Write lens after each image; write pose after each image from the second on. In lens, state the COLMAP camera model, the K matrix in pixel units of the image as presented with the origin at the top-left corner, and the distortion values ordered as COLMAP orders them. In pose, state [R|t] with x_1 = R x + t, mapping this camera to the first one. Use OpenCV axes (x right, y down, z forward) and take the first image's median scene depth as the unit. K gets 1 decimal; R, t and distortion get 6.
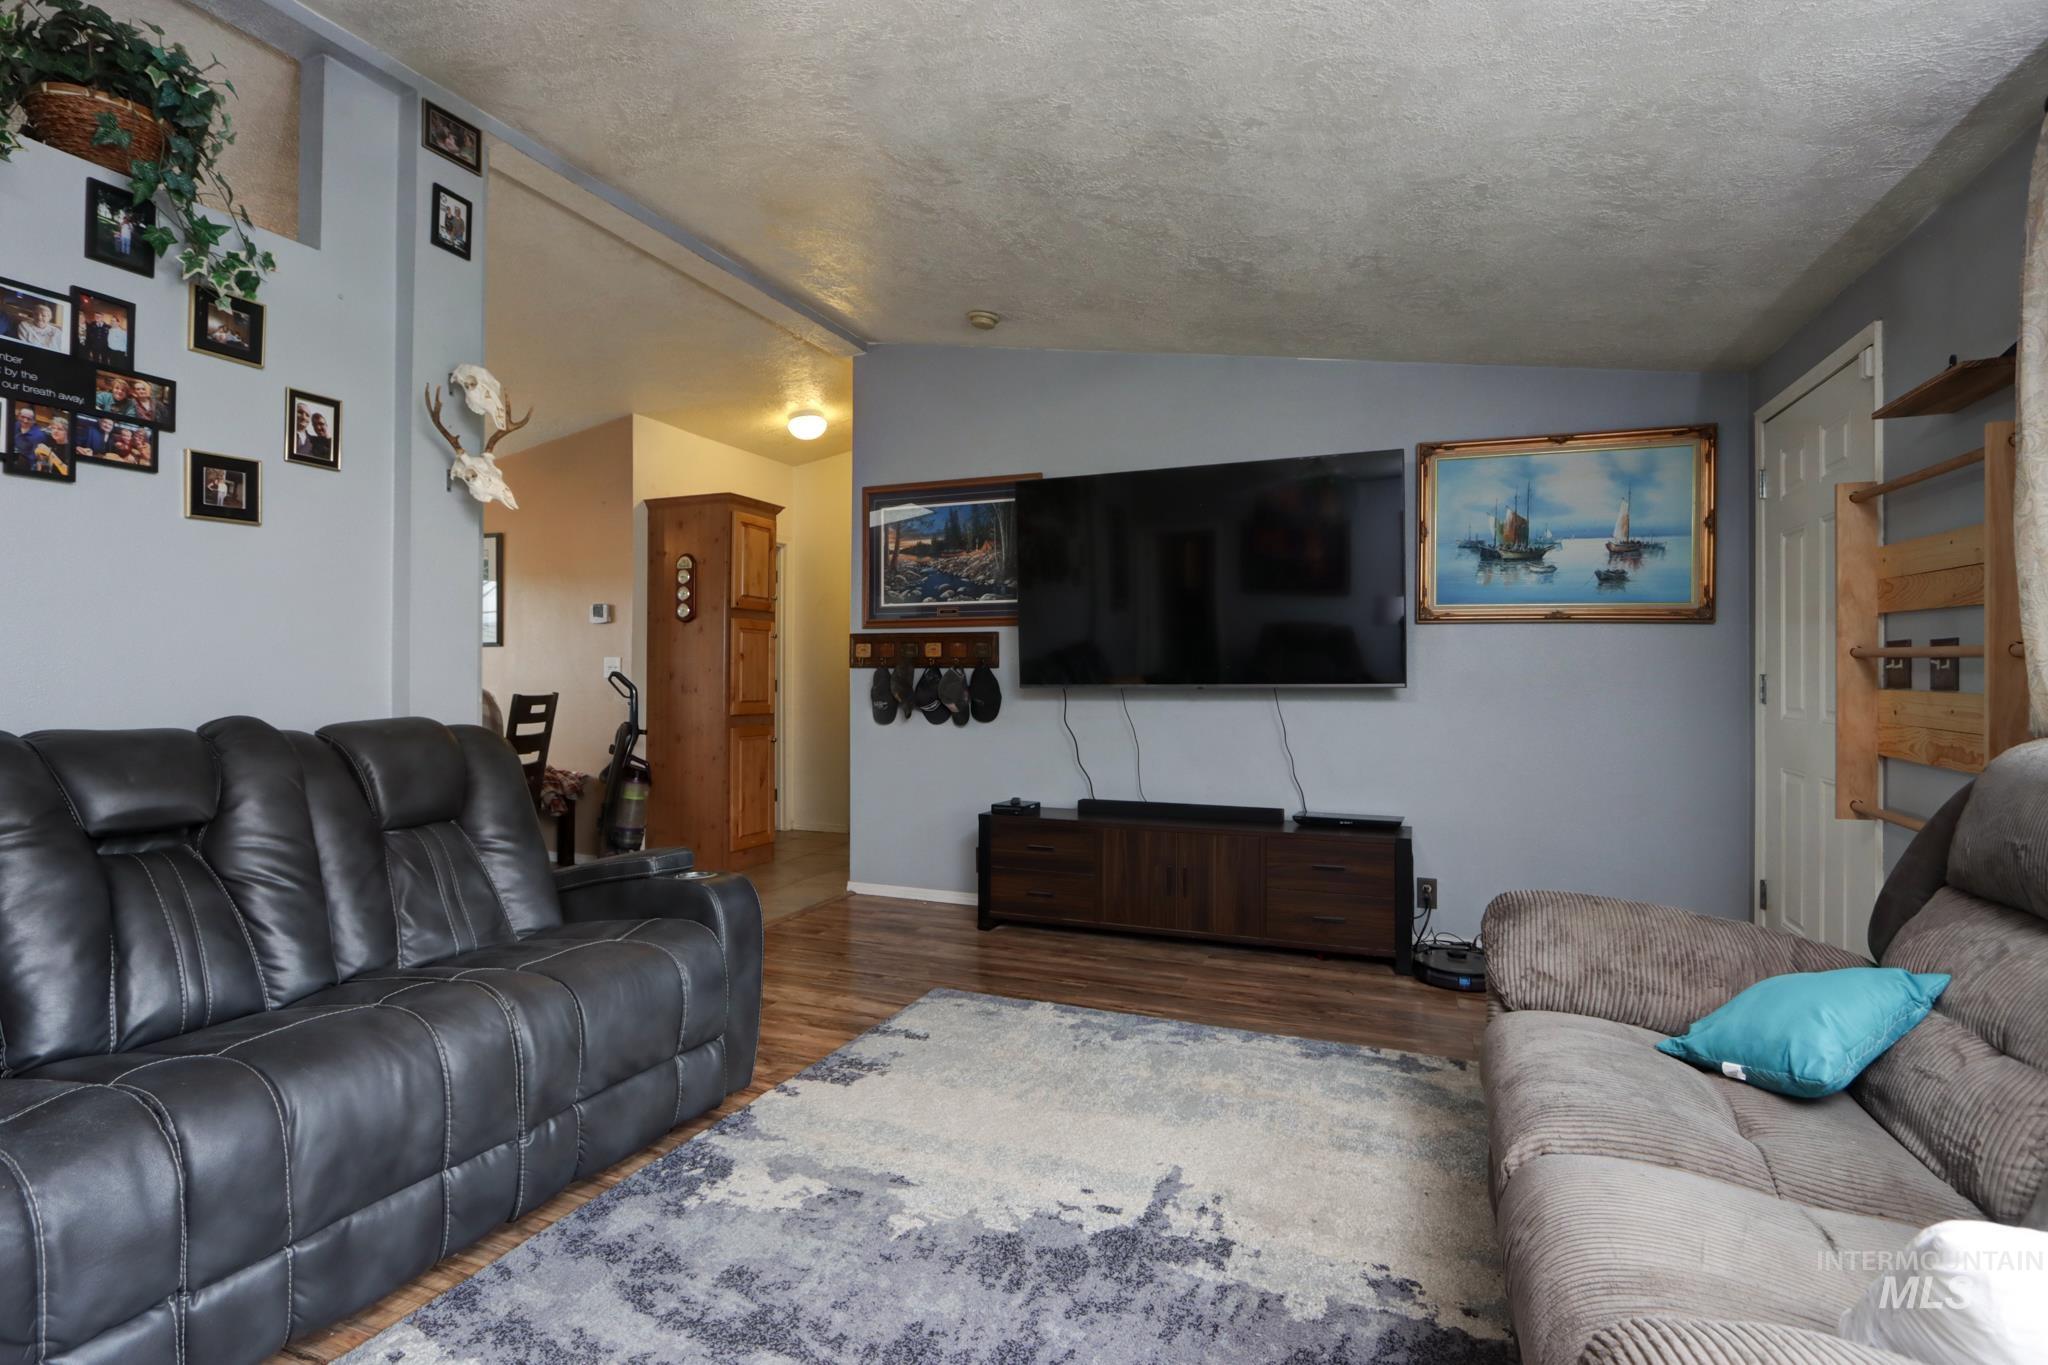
lens RADIAL K [[1000.9, 0, 1003.0], [0, 1000.9, 657.9], [0, 0, 1]] dist [-0.005297, 0.001072]
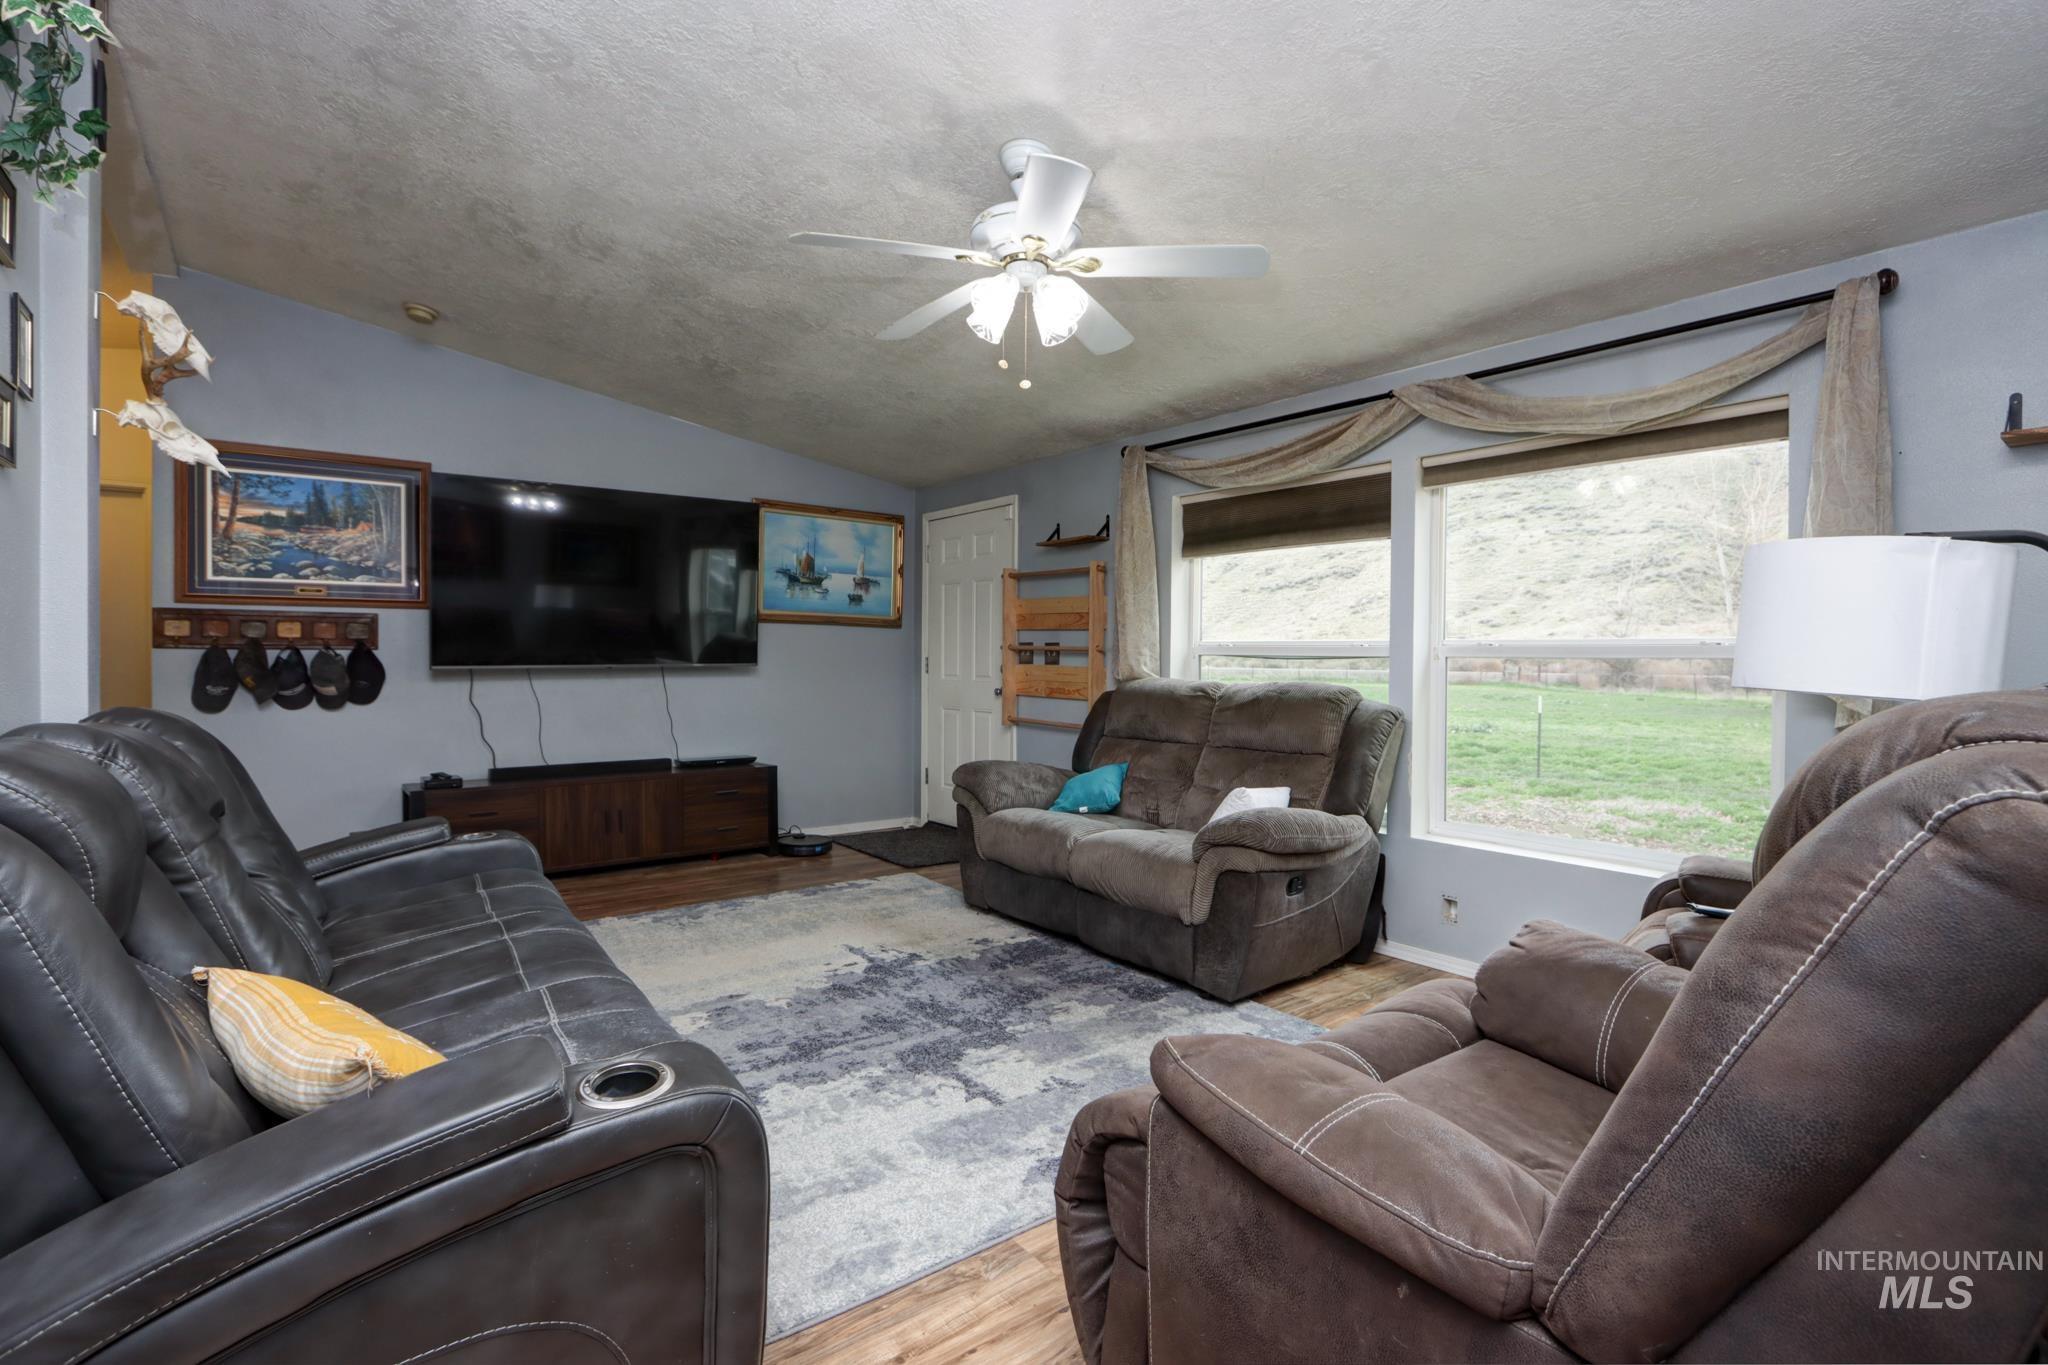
lens RADIAL K [[966.4, 0, 1018.3], [0, 966.4, 667.6], [0, 0, 1]] dist [0.000213, 0.000318]
pose [[0.504517, -0.011690, 0.863323, -0.625594], [-0.016518, 0.999595, 0.023188, -0.006983], [-0.863244, -0.025959, 0.504119, -0.050298]]
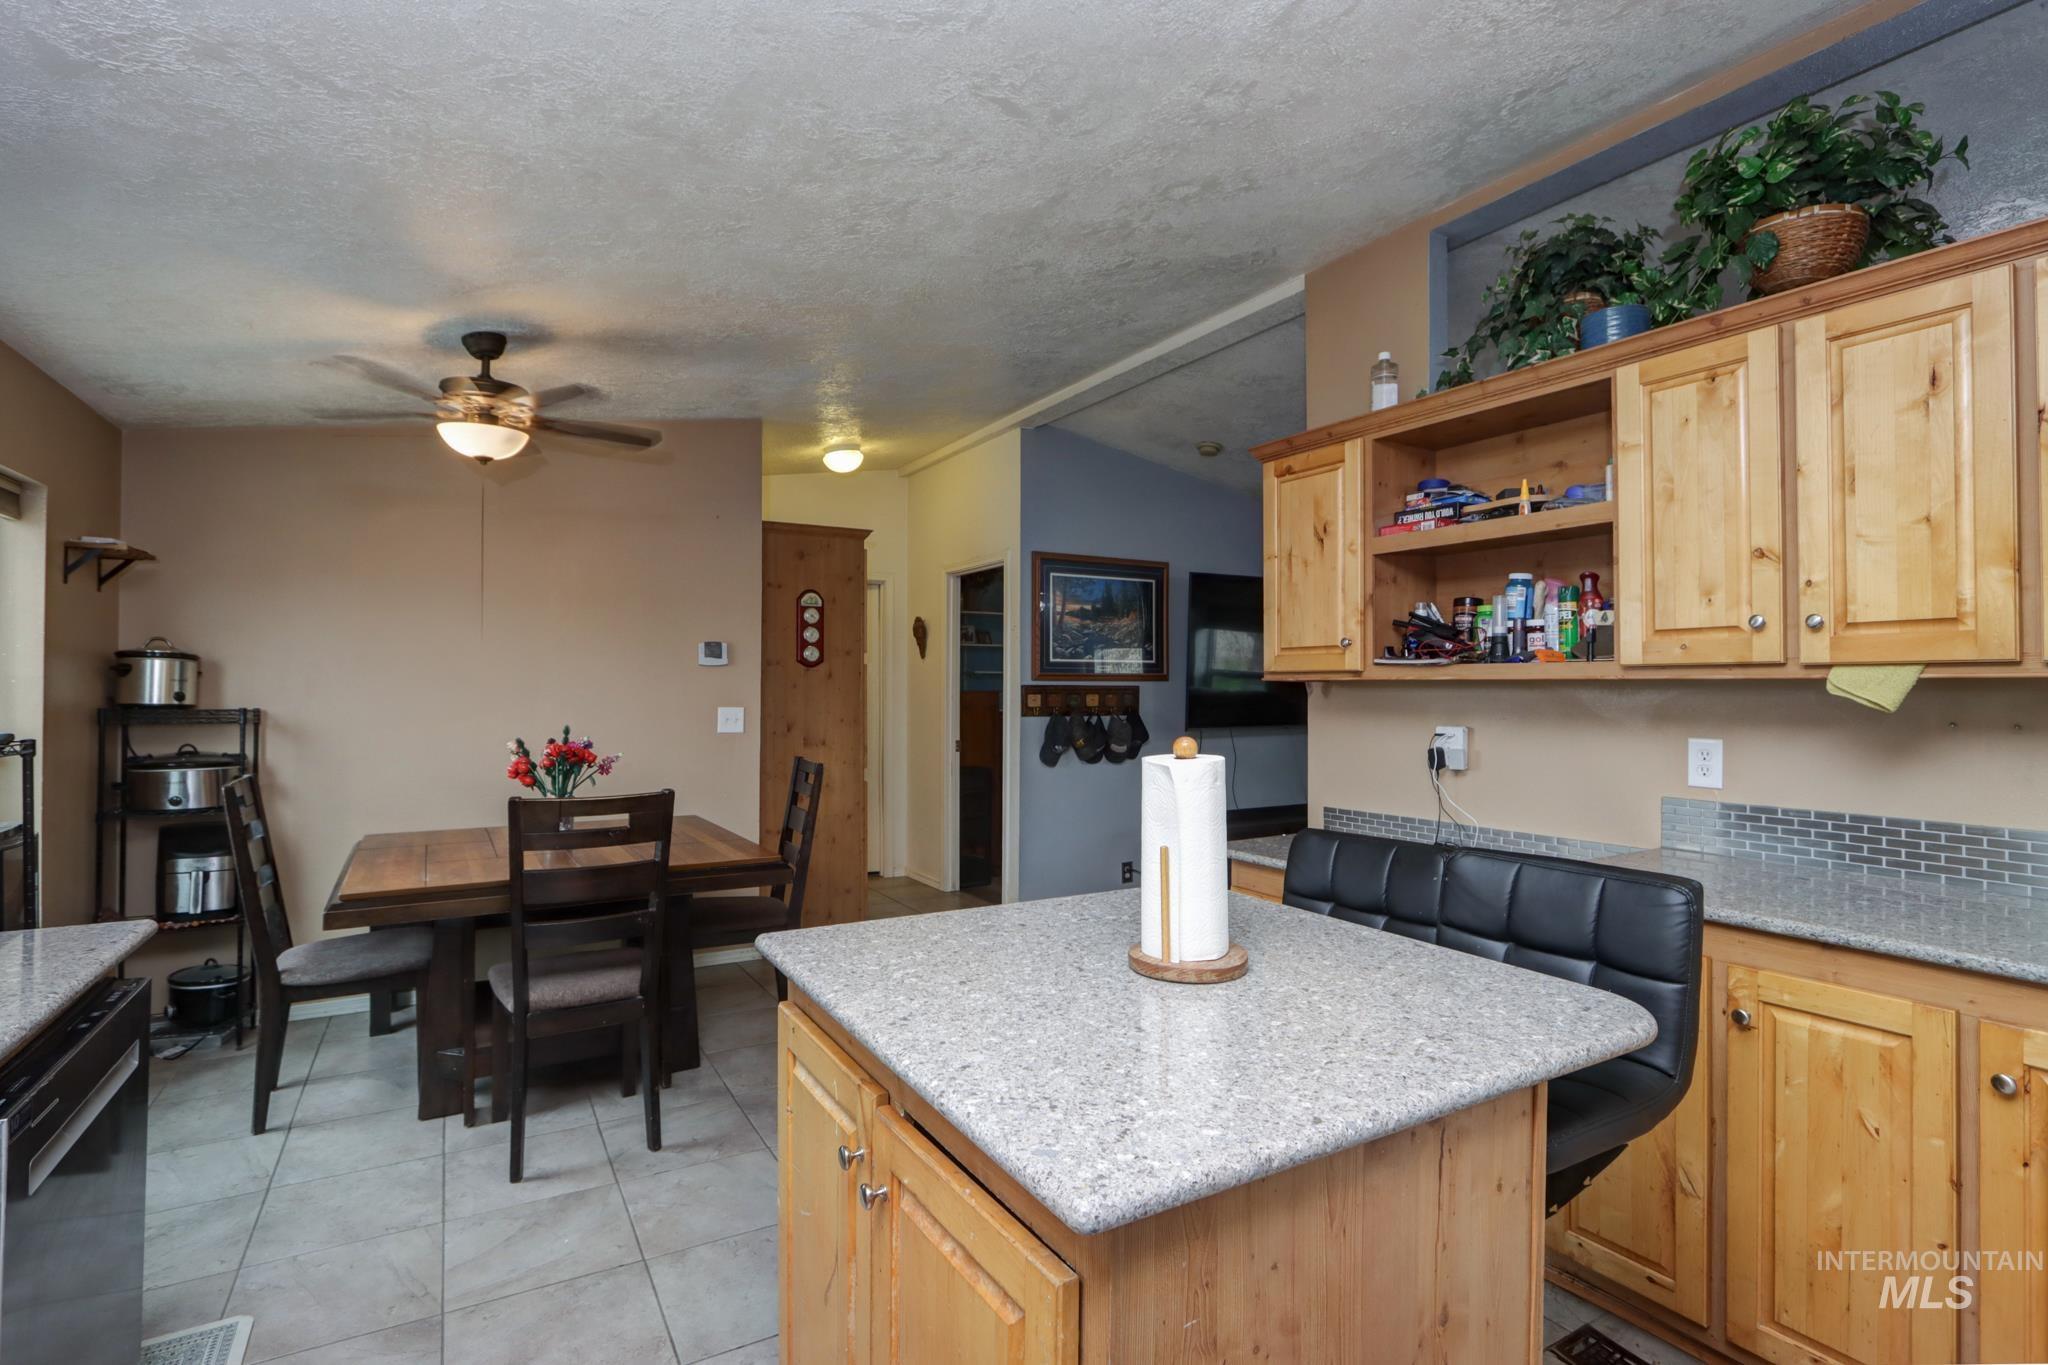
lens RADIAL K [[1018.2, 0, 996.4], [0, 1018.2, 685.7], [0, 0, 1]] dist [-0.011696, -0.000474]
pose [[0.593479, 0.004534, 0.804837, -1.352631], [-0.013163, 0.999905, 0.004074, -0.035269], [-0.804742, -0.013011, 0.593482, 0.476716]]
